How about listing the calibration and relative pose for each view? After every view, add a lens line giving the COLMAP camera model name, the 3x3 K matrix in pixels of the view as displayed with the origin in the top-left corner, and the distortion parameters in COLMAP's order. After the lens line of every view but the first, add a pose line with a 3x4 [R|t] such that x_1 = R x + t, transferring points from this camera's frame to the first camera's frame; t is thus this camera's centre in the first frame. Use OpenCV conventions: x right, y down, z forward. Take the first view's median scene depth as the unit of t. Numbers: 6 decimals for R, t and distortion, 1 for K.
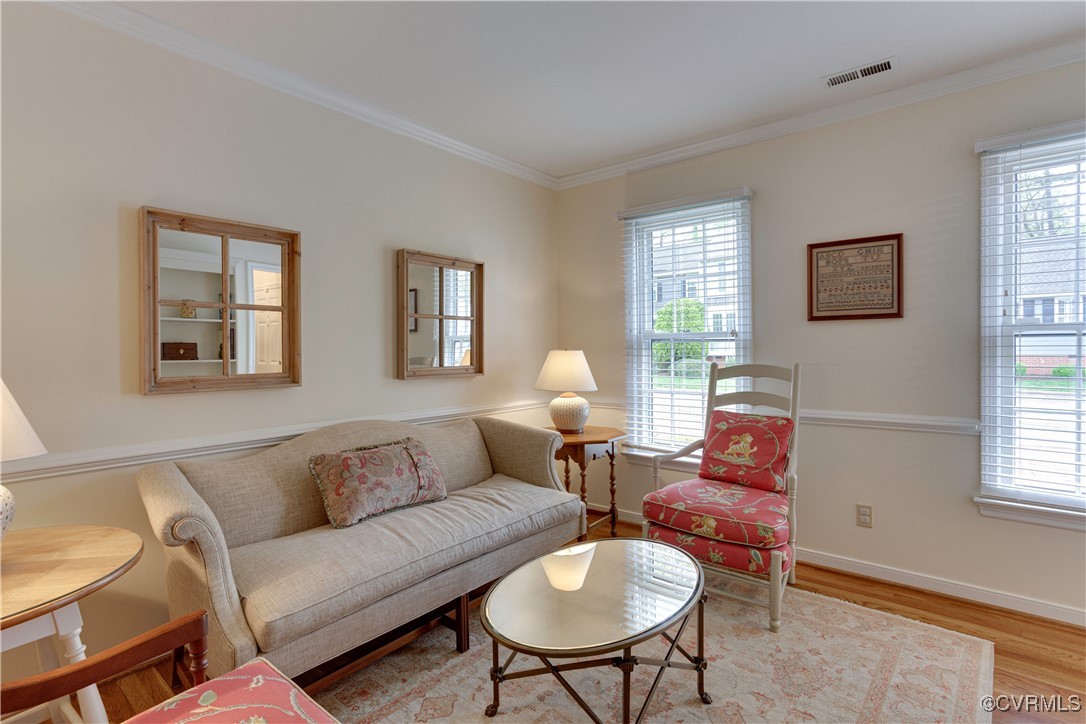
lens RADIAL K [[536.8, 0, 524.6], [0, 536.8, 357.8], [0, 0, 1]] dist [-0.001081, 0.000972]
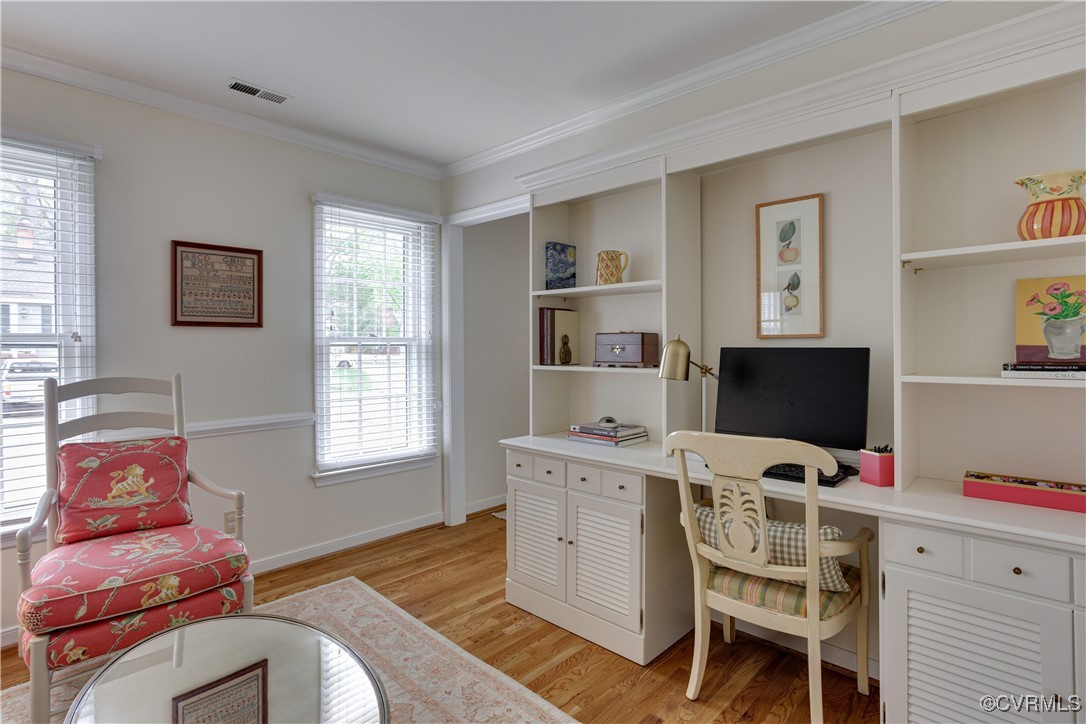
lens RADIAL K [[536.8, 0, 524.6], [0, 536.8, 357.8], [0, 0, 1]] dist [-0.001081, 0.000972]
pose [[0.079445, -0.009852, 0.996791, -0.342242], [0.025652, 0.999640, 0.007835, -0.007973], [-0.996509, 0.024947, 0.079669, 0.379281]]
